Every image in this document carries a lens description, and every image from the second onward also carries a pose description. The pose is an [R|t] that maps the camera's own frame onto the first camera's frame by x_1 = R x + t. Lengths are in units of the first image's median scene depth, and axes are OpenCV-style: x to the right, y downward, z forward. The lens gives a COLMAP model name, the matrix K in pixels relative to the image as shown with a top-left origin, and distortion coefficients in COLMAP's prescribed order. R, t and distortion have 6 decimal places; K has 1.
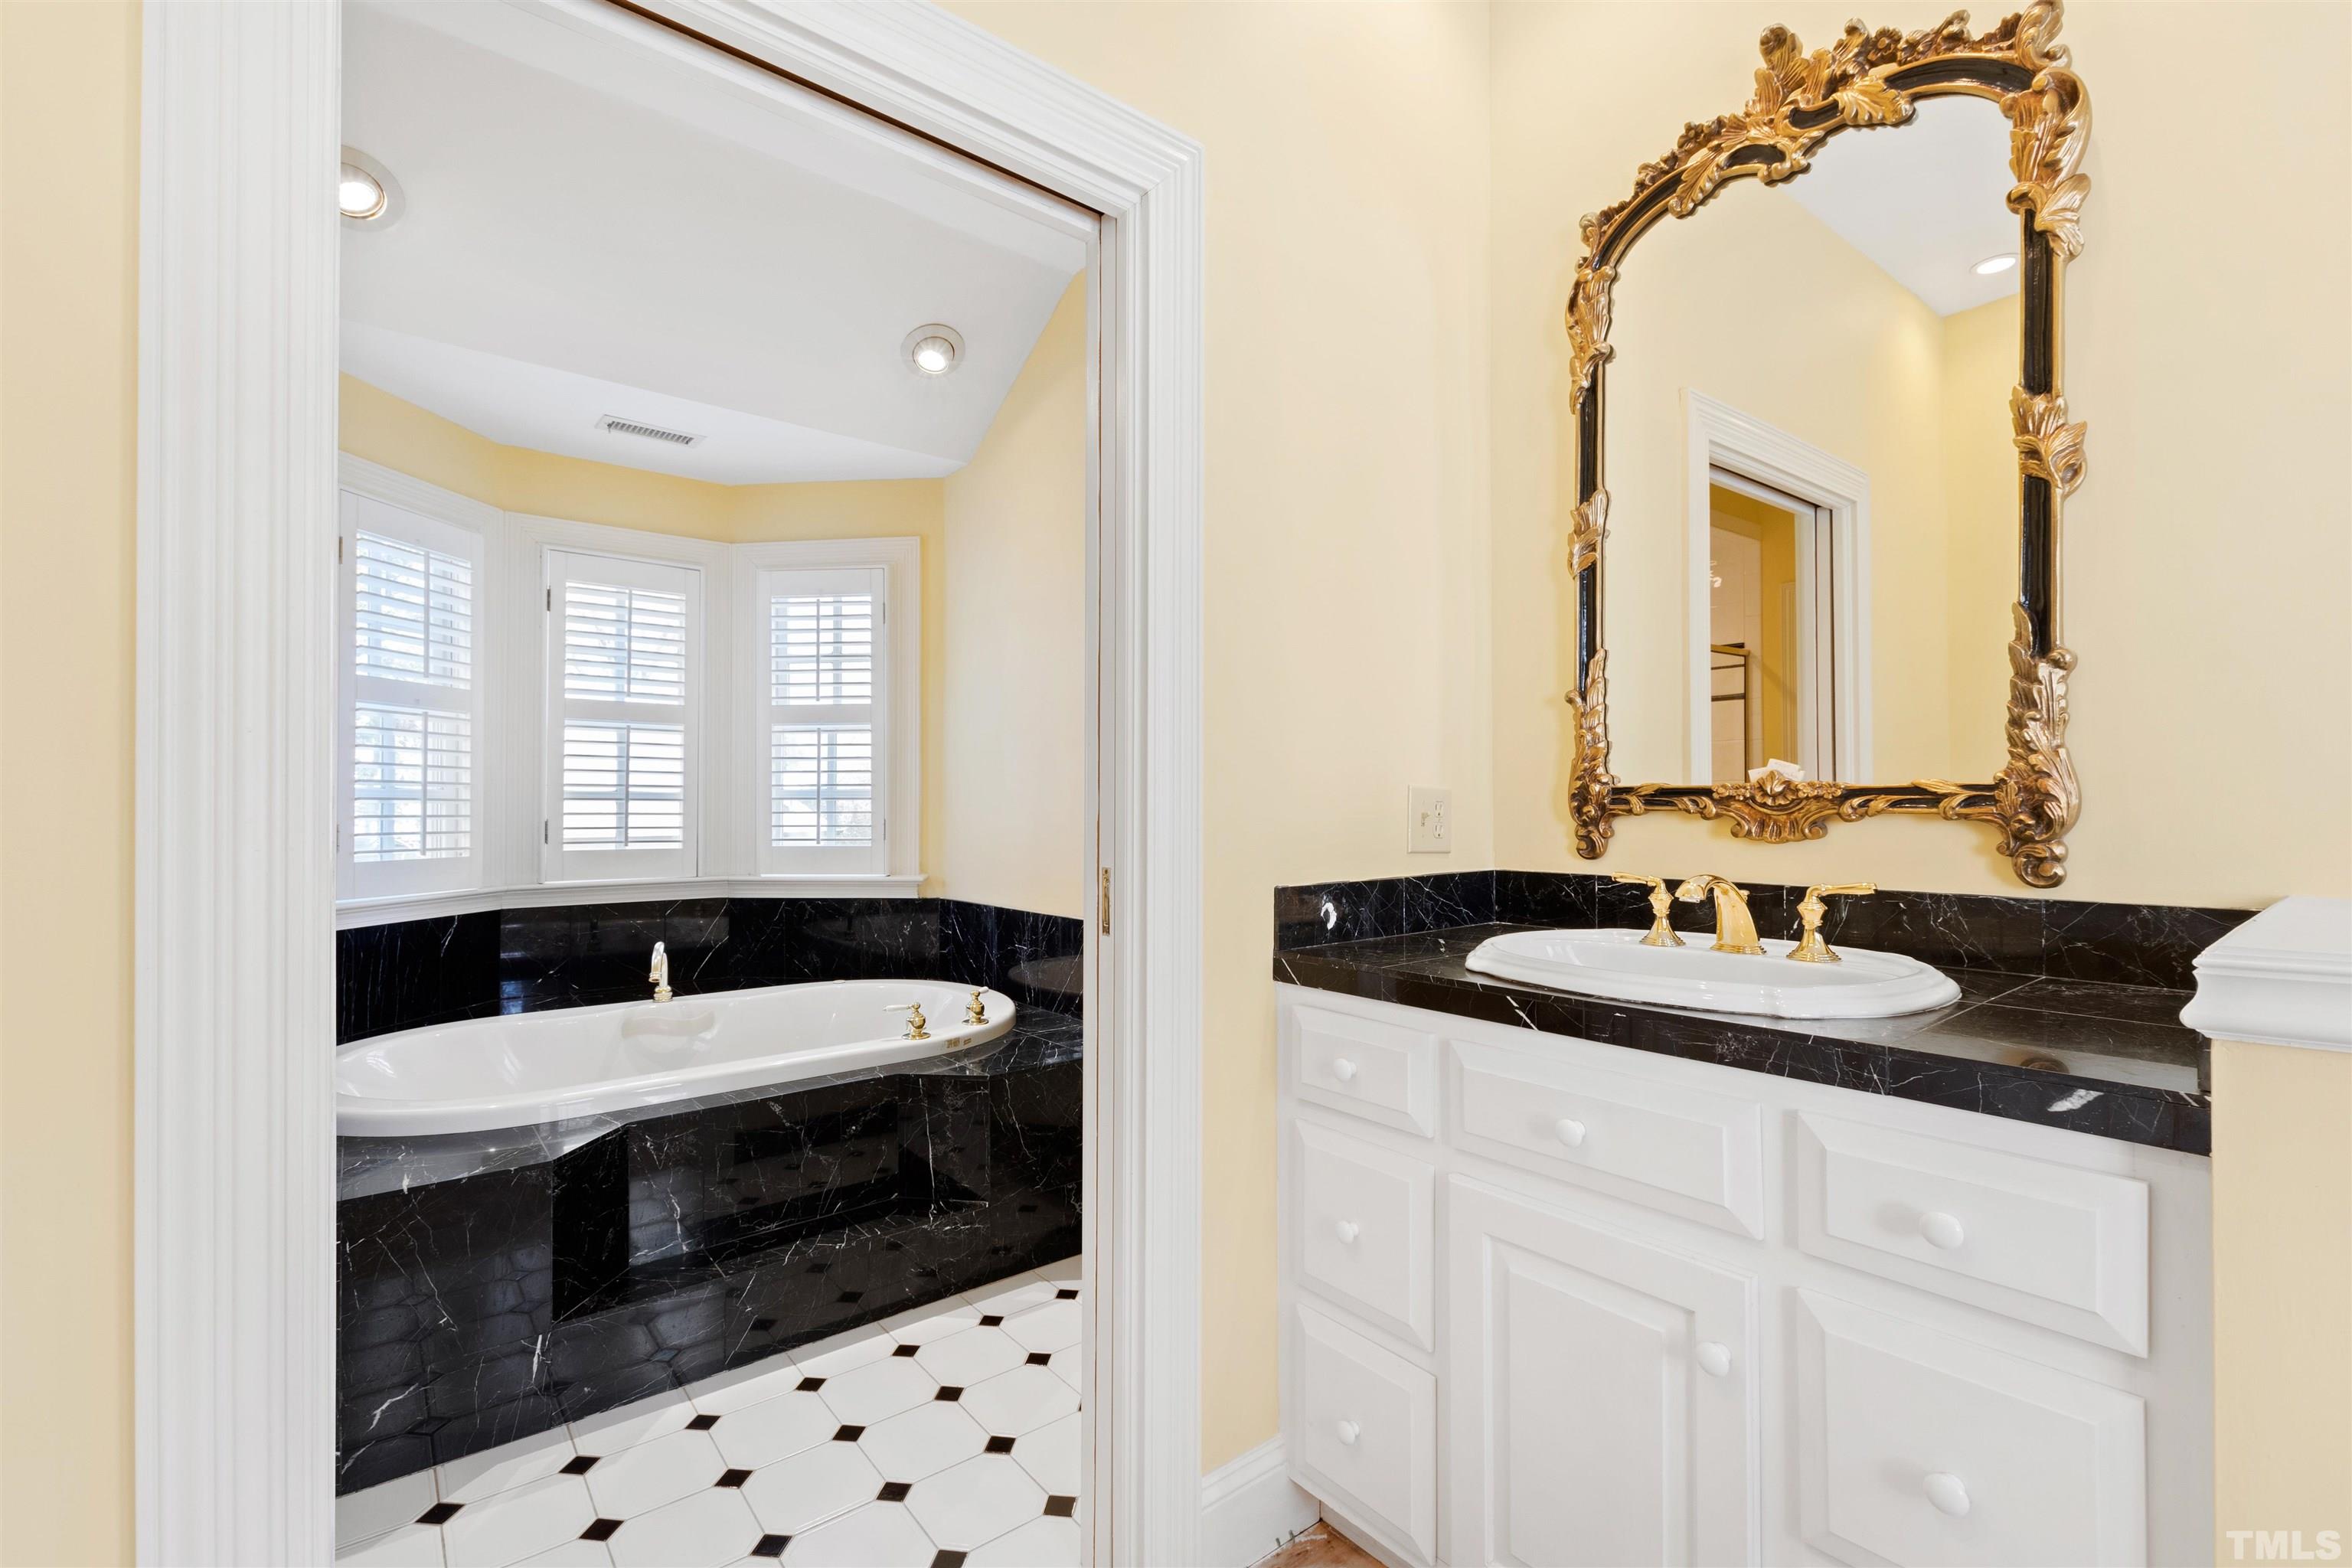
lens RADIAL K [[1035.6, 0, 1168.3], [0, 1035.6, 800.2], [0, 0, 1]] dist [0.011235, -0.000051]
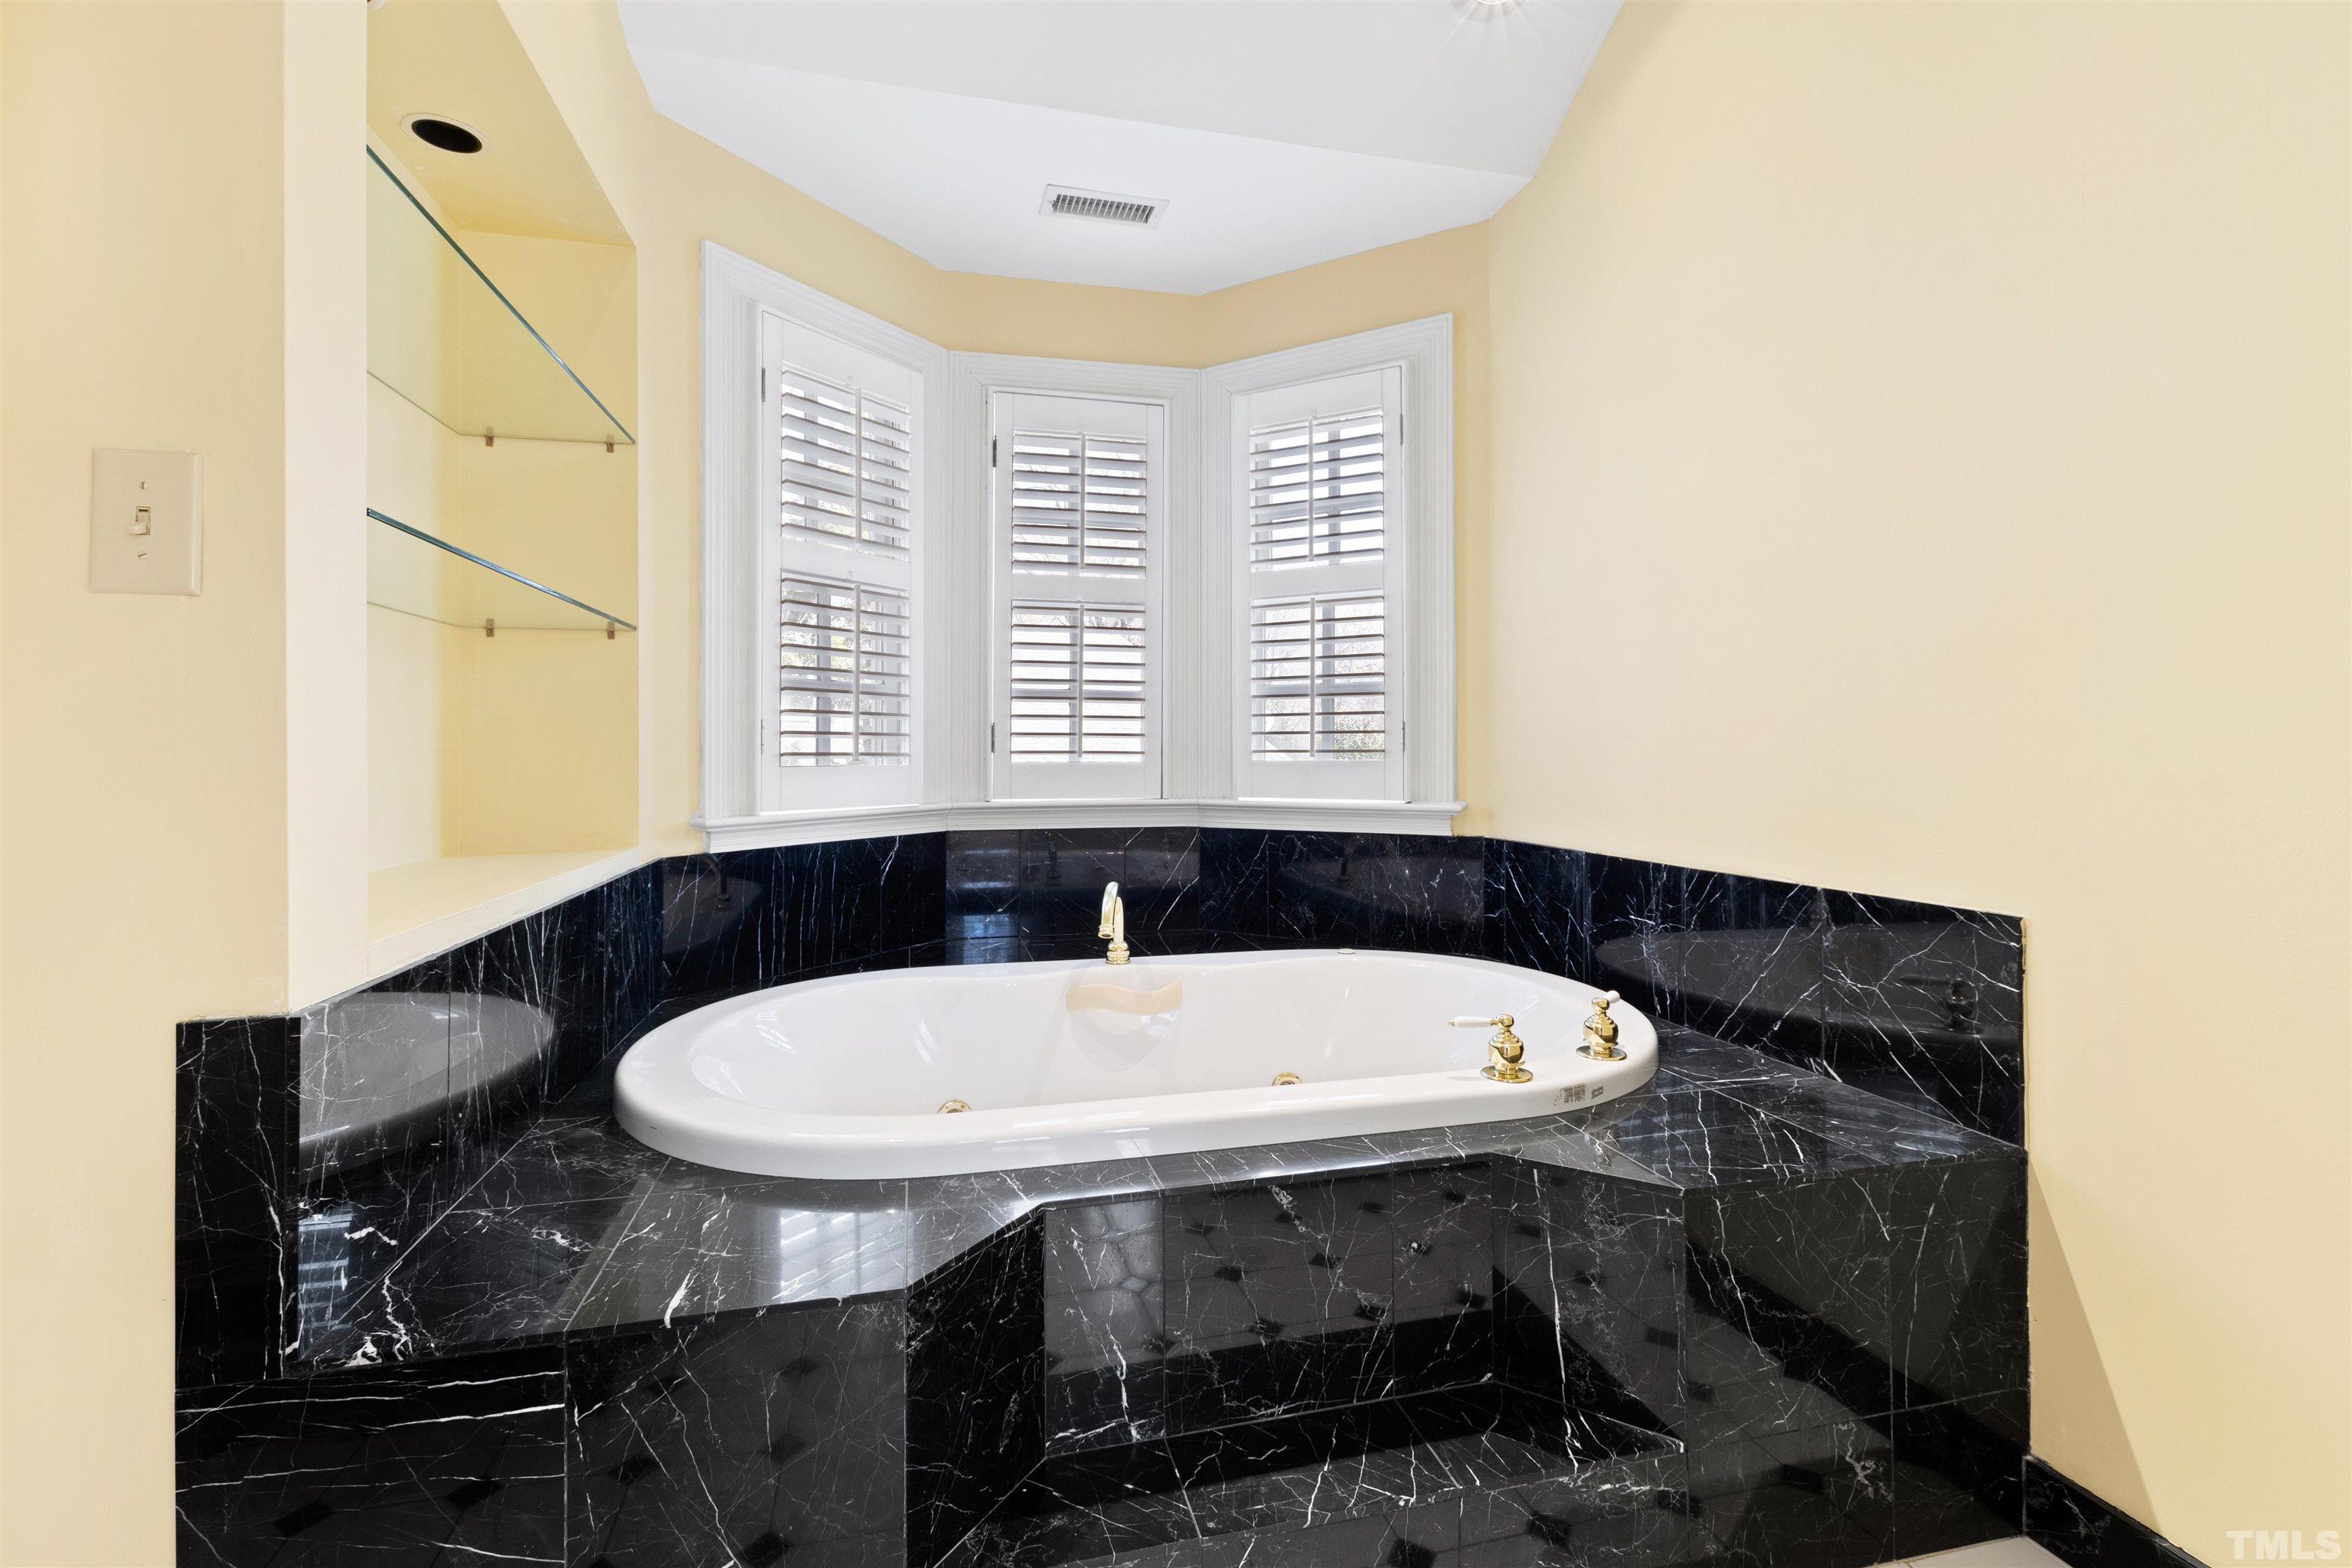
lens RADIAL K [[1021.9, 0, 1151.2], [0, 1021.9, 778.7], [0, 0, 1]] dist [0.011660, -0.000688]
pose [[0.902868, 0.008717, -0.429829, -0.146839], [0.004723, 0.999533, 0.030193, 0.039577], [0.429892, -0.029290, 0.902405, 0.341225]]
